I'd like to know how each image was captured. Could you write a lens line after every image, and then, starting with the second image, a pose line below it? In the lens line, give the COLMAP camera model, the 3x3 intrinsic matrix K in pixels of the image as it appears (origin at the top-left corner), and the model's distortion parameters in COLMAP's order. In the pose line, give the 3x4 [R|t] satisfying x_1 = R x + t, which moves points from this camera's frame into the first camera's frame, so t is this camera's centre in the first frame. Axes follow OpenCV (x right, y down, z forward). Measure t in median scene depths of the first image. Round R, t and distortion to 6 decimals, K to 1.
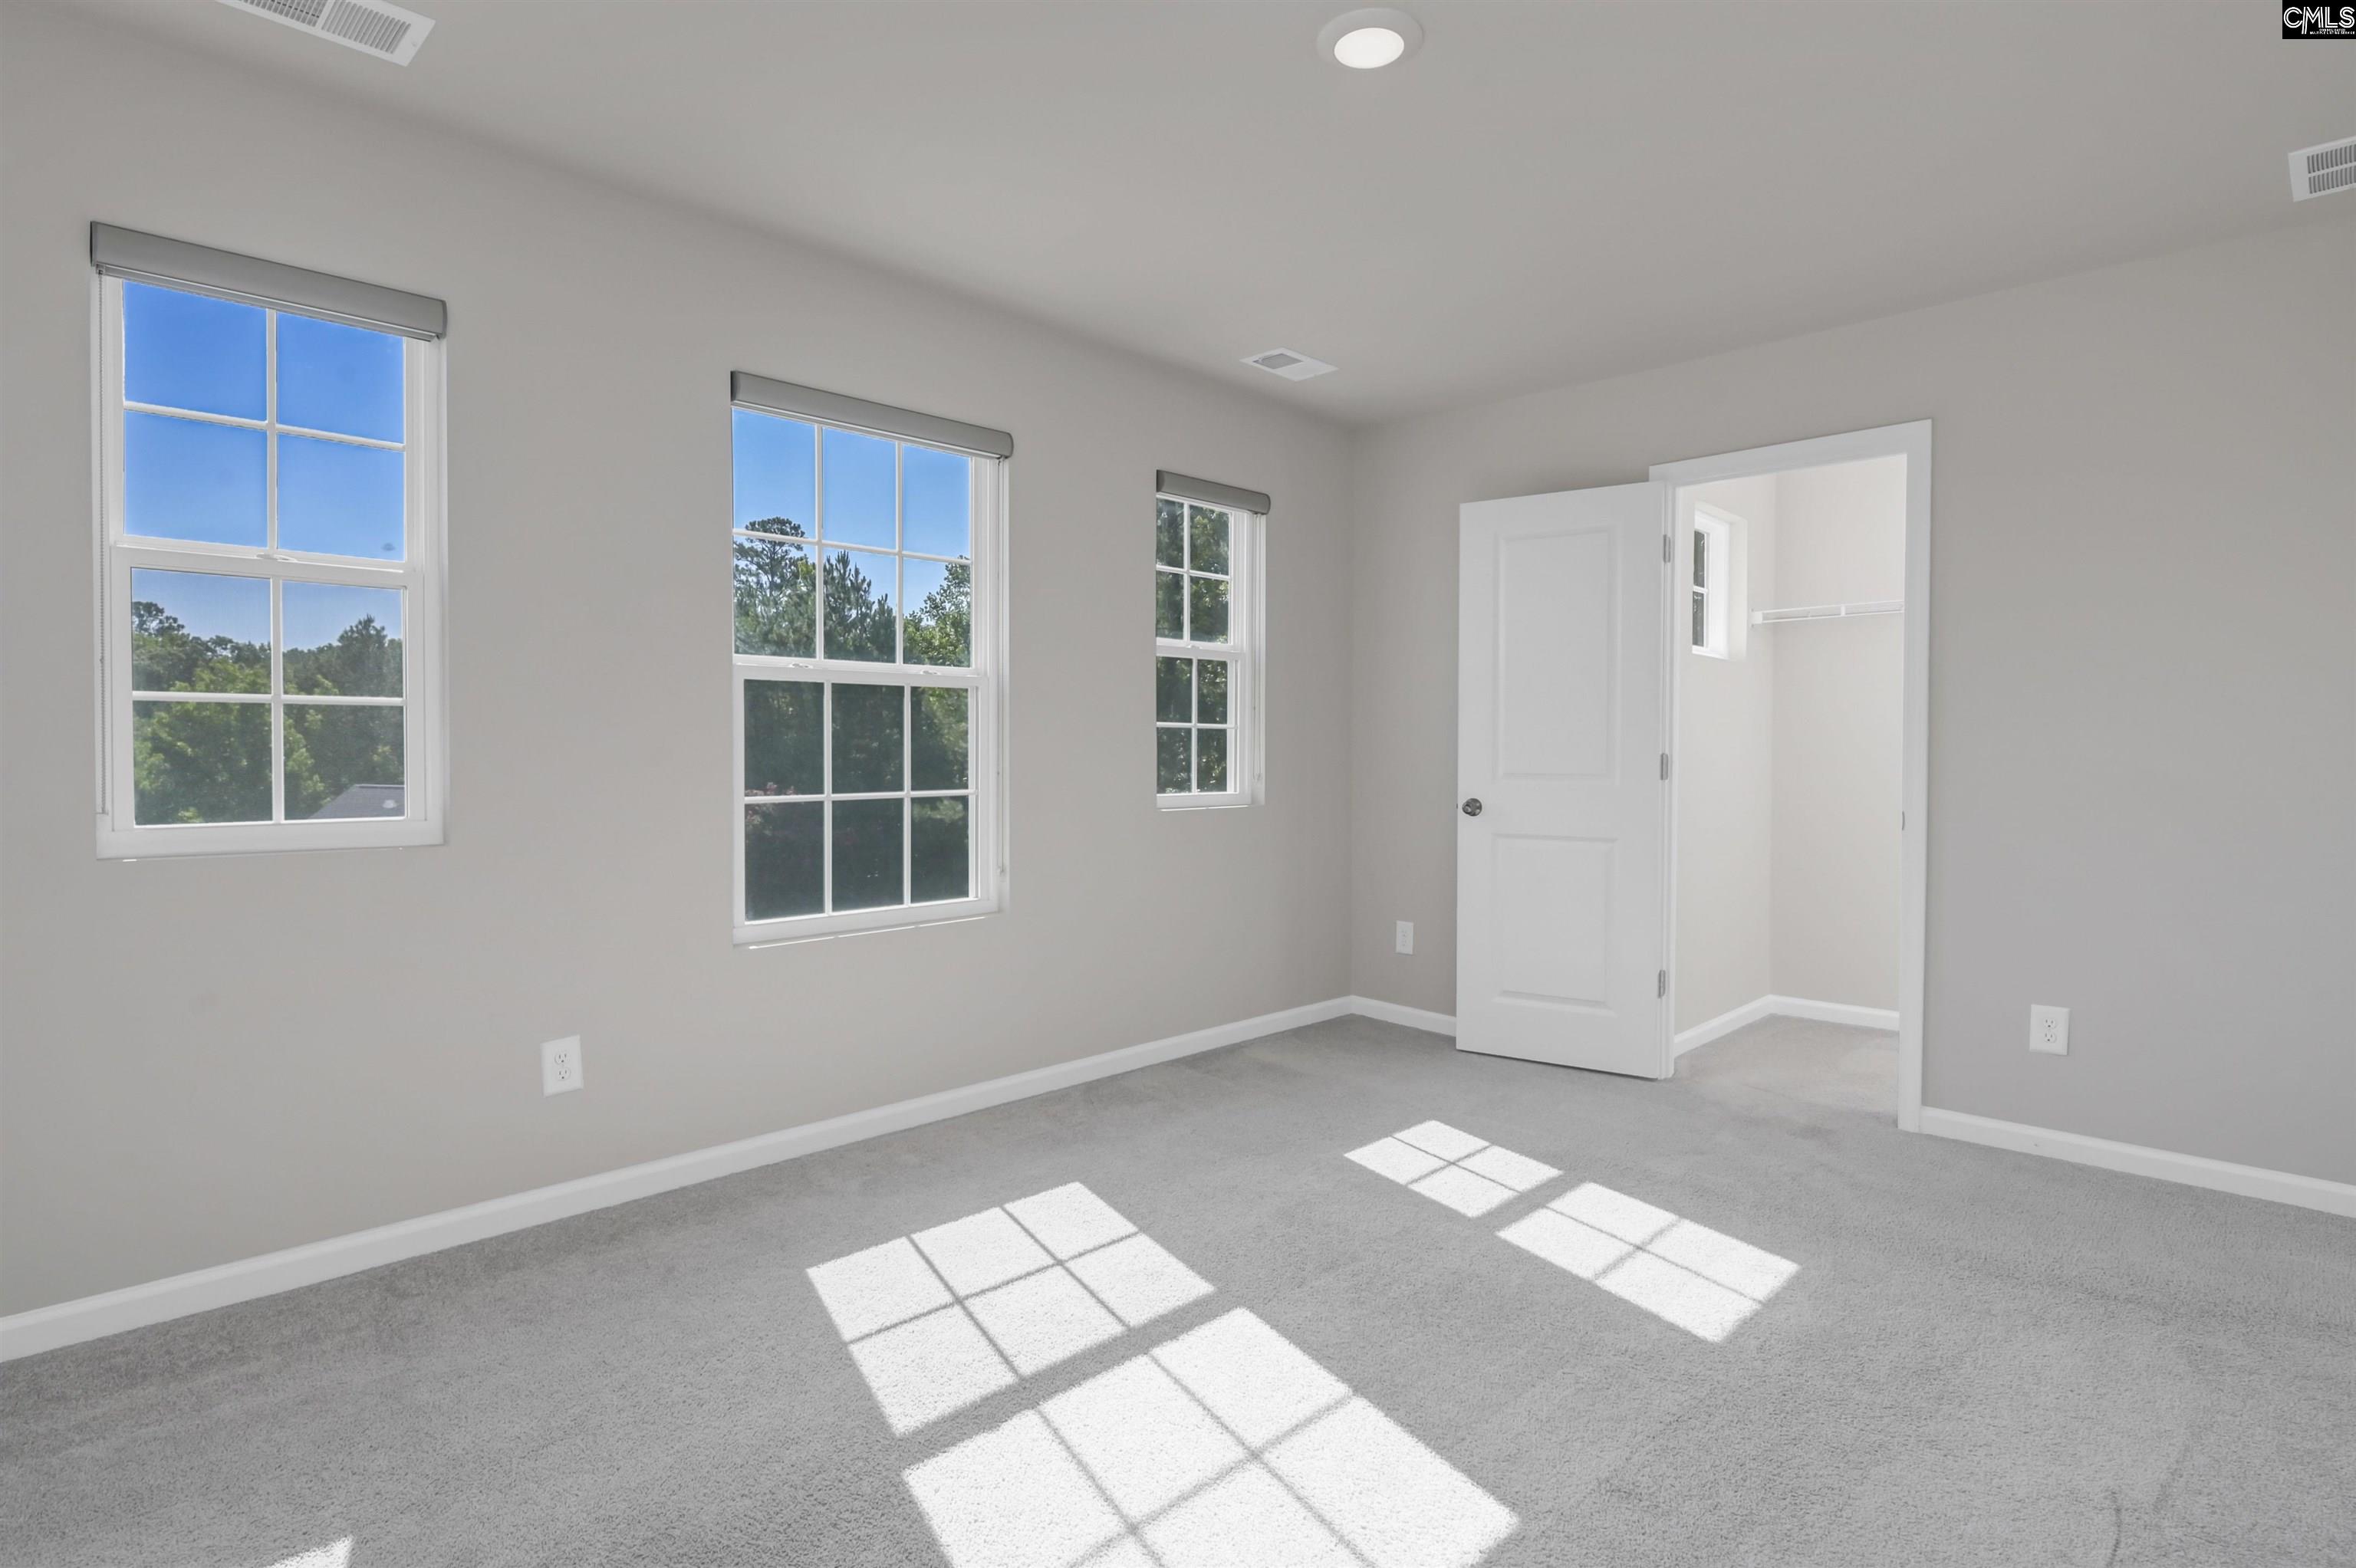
lens RADIAL K [[1223.8, 0, 1180.7], [0, 1223.8, 794.7], [0, 0, 1]] dist [0.000620, -0.000118]
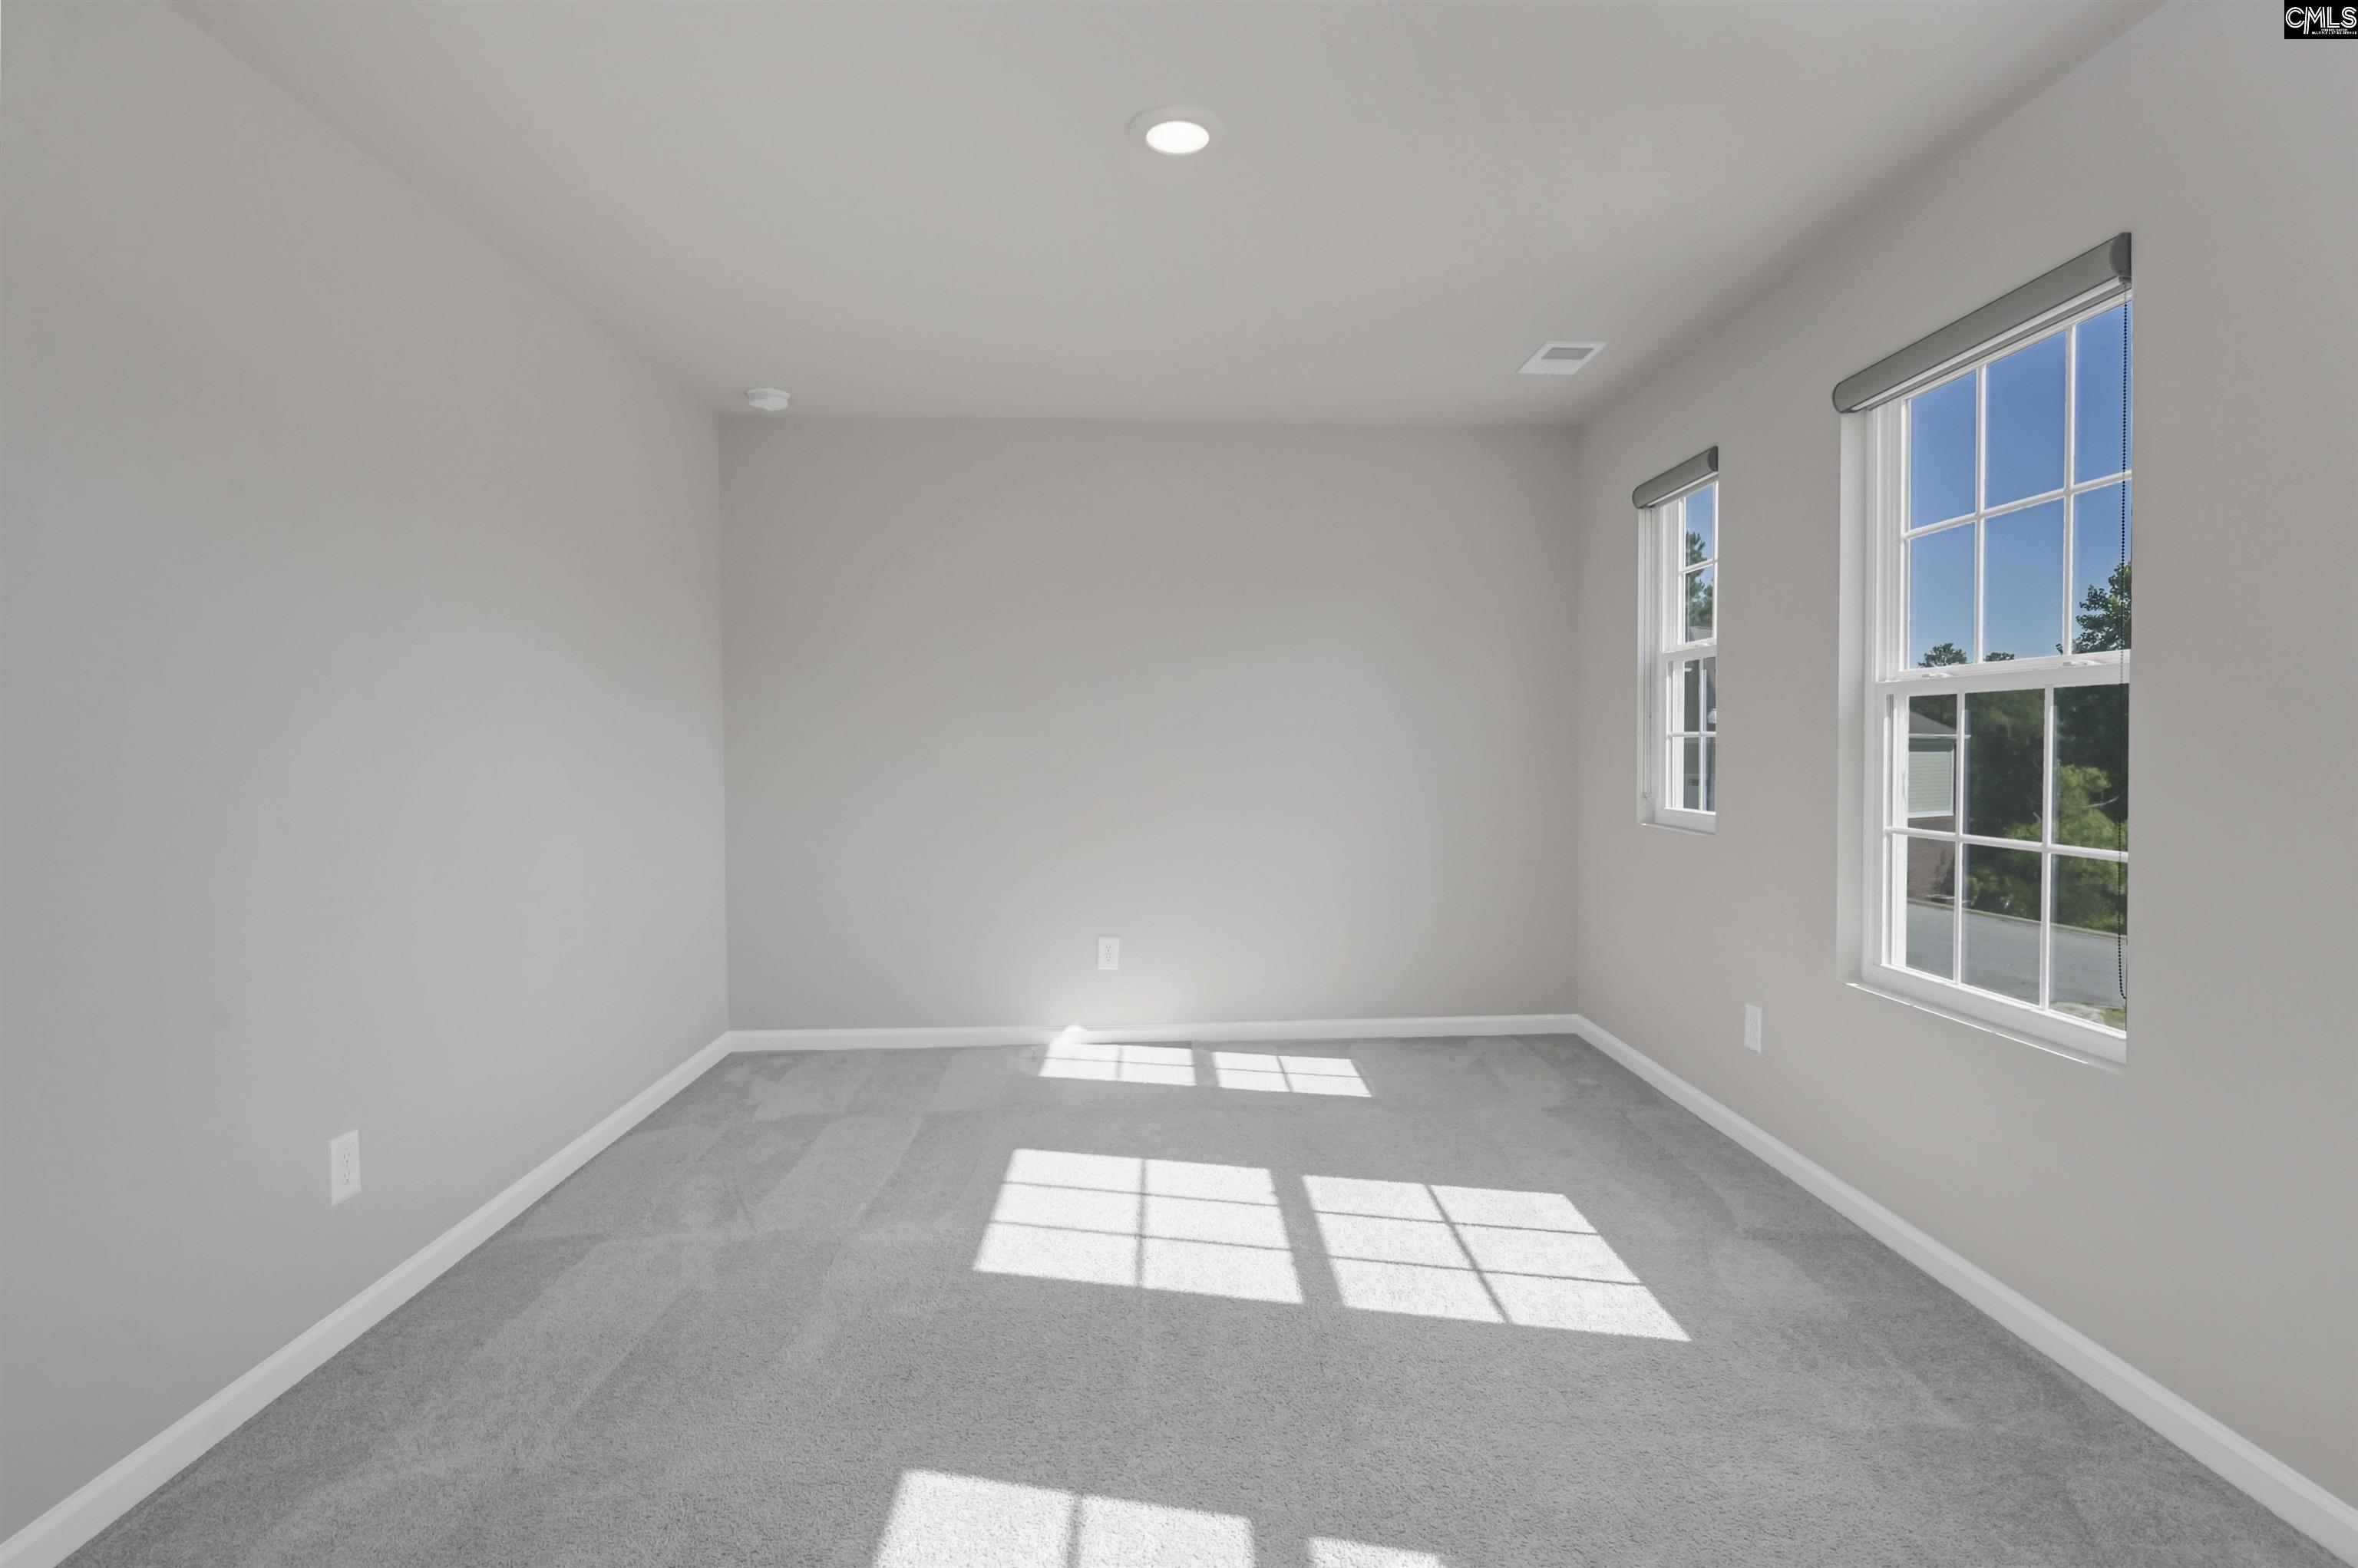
lens RADIAL K [[1205.7, 0, 1184.9], [0, 1205.7, 746.8], [0, 0, 1]] dist [0.037079, -0.032052]
pose [[-0.690438, -0.023291, -0.723017, 0.638577], [-0.064409, 0.997491, 0.029374, -0.046963], [0.720518, 0.066850, -0.690206, 1.196465]]
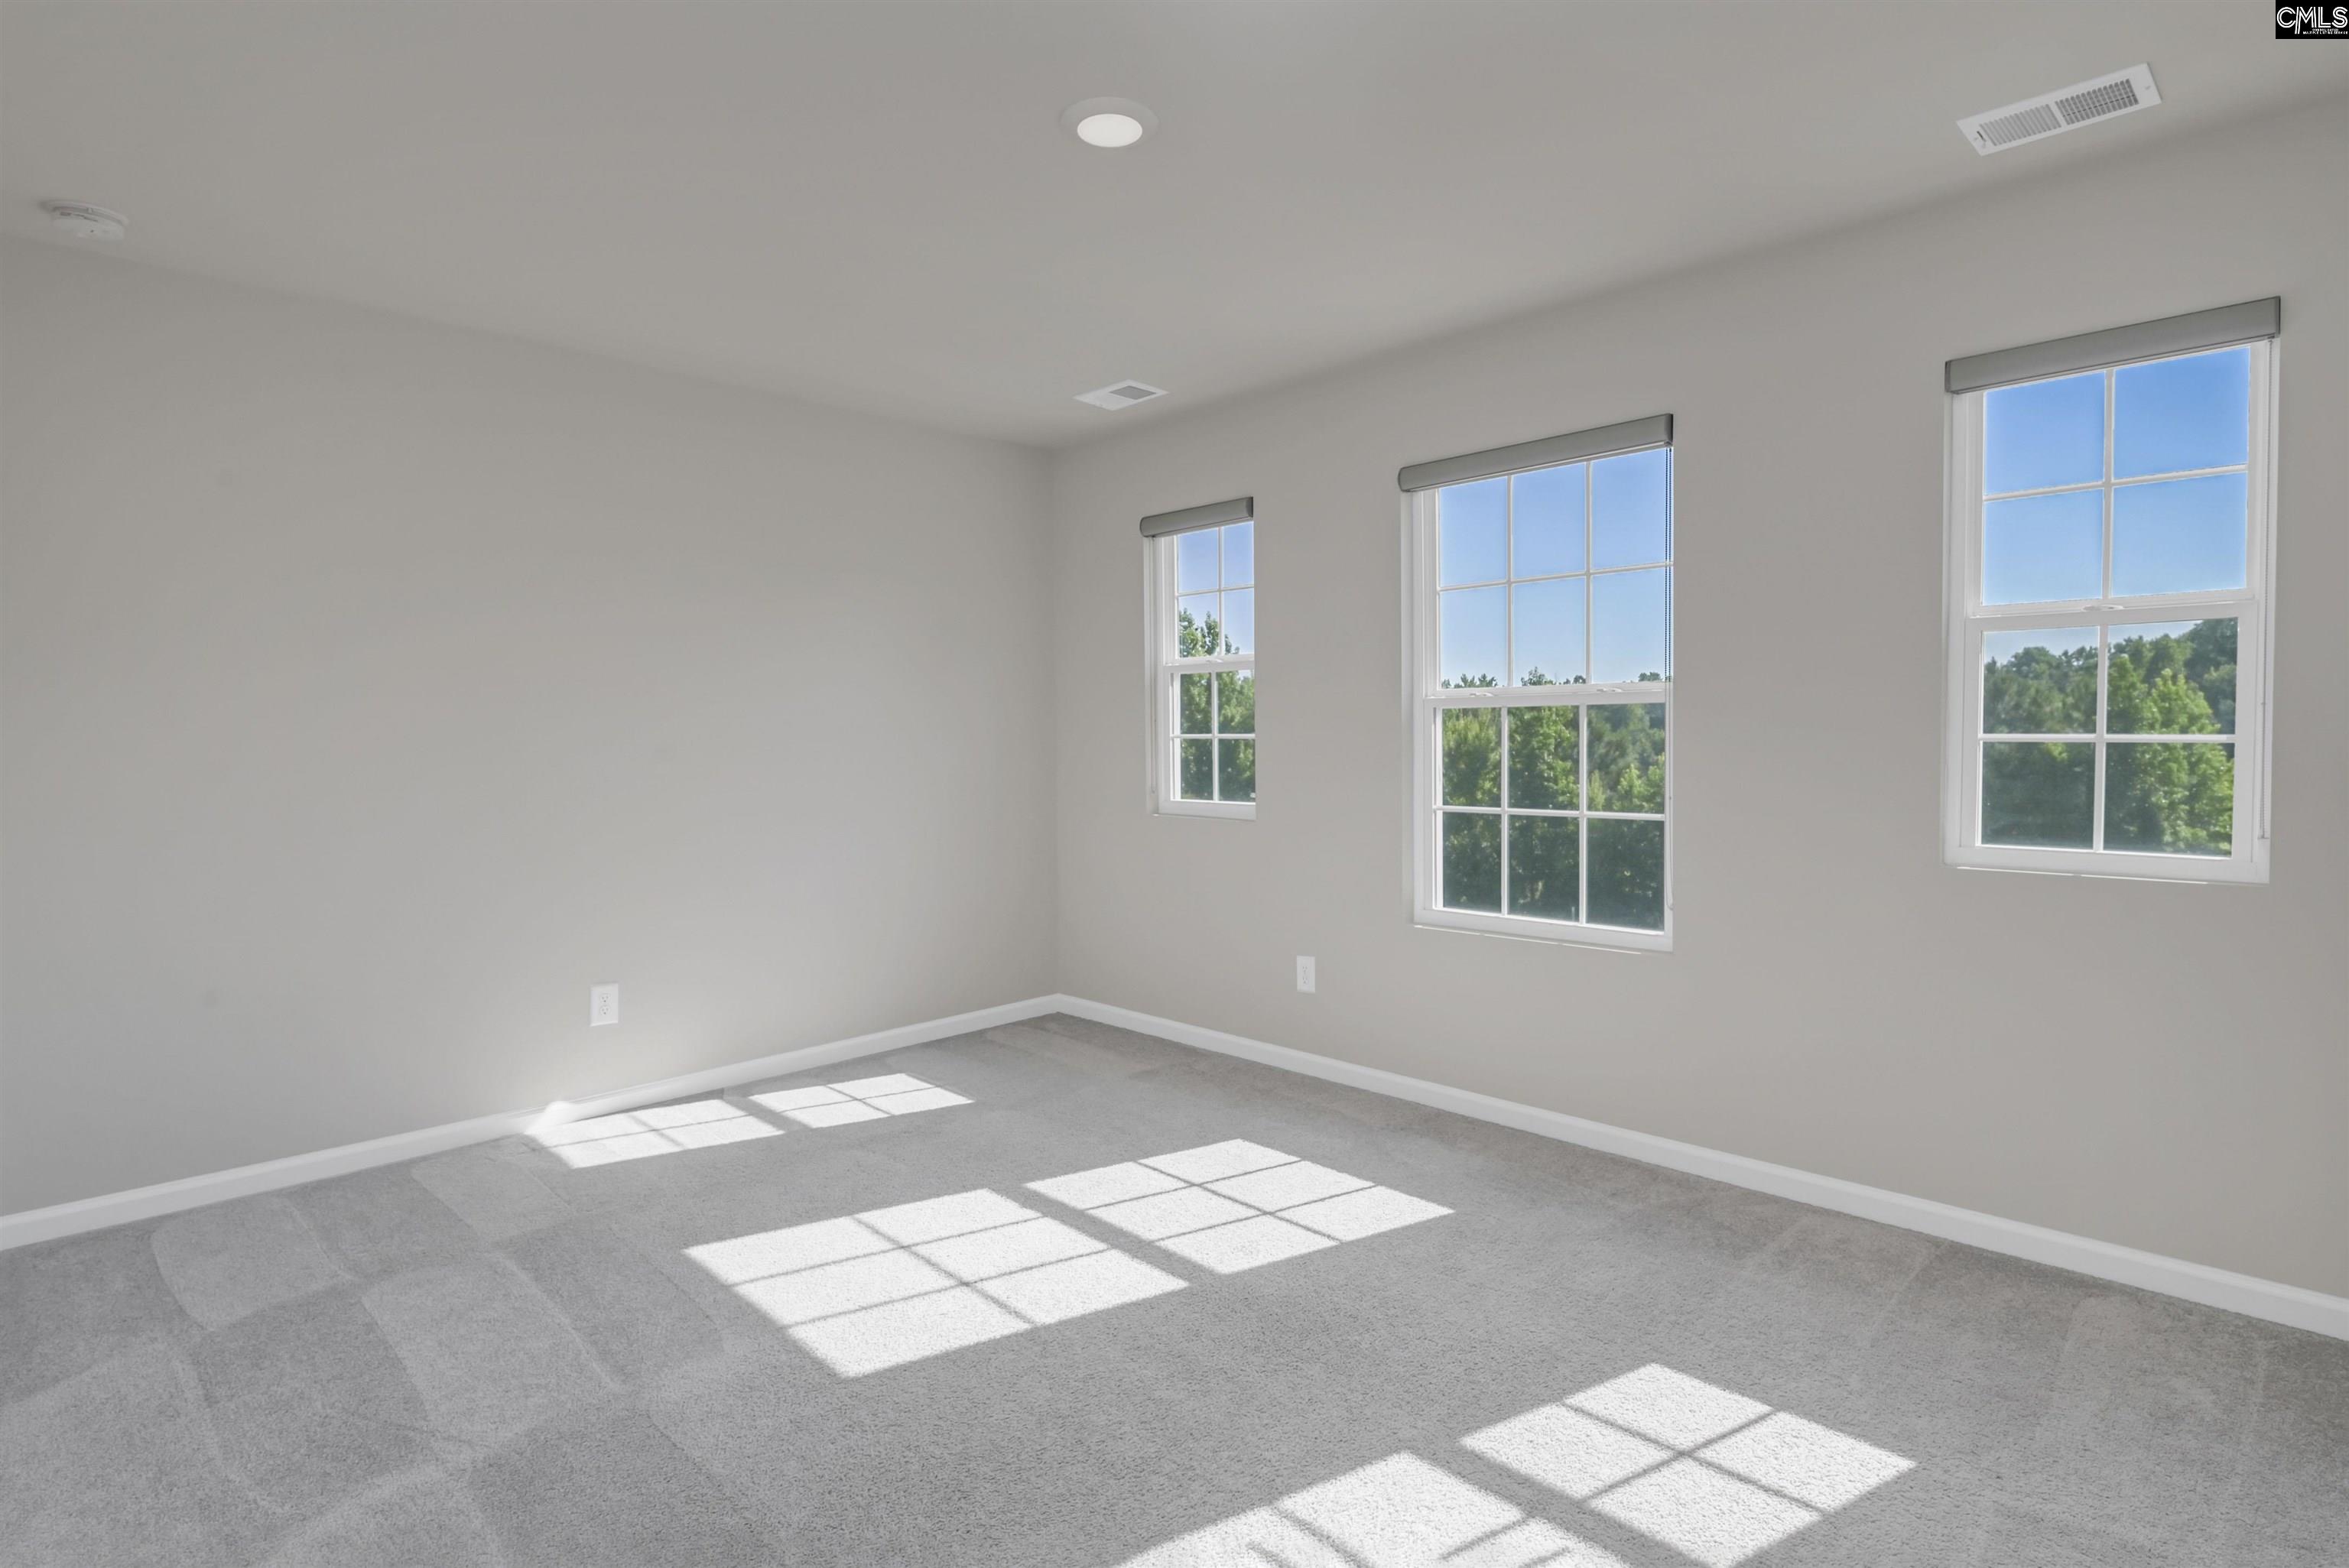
lens RADIAL K [[1197.7, 0, 1211.4], [0, 1197.7, 749.0], [0, 0, 1]] dist [0.000424, -0.001316]
pose [[-0.016930, -0.014369, -0.999753, 0.818030], [-0.058476, 0.998199, -0.013356, -0.022821], [0.998145, 0.058236, -0.017740, 0.758528]]
